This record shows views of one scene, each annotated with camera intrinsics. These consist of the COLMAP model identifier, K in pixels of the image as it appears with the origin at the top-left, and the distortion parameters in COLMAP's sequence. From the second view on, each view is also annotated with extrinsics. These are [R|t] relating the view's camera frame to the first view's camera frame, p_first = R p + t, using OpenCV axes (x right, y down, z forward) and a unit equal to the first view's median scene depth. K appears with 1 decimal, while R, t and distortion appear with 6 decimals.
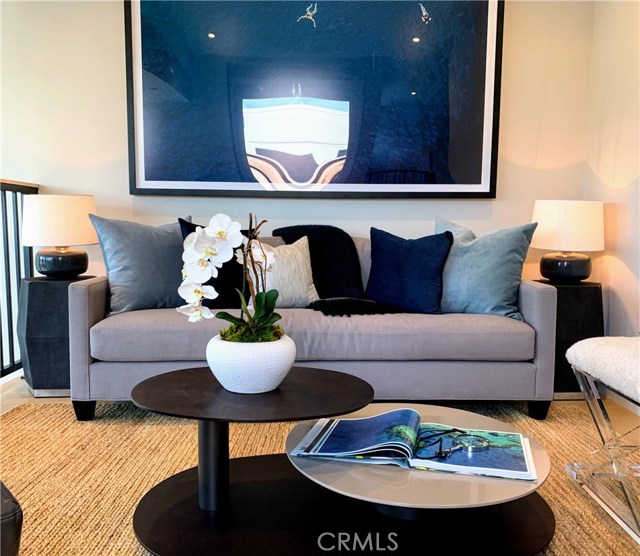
lens RADIAL K [[606.4, 0, 322.1], [0, 606.4, 276.8], [0, 0, 1]] dist [0.082794, 0.000000]
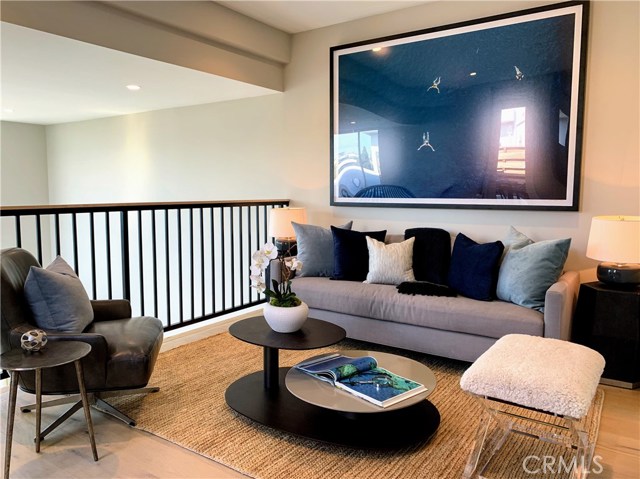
lens RADIAL K [[485.0, 0, 319.9], [0, 485.0, 238.8], [0, 0, 1]] dist [-0.001381, -0.007086]
pose [[0.806241, 0.051768, -0.589317, 0.534672], [-0.045846, 0.998636, 0.025002, -0.090272], [0.589808, 0.006861, 0.807515, -0.106840]]
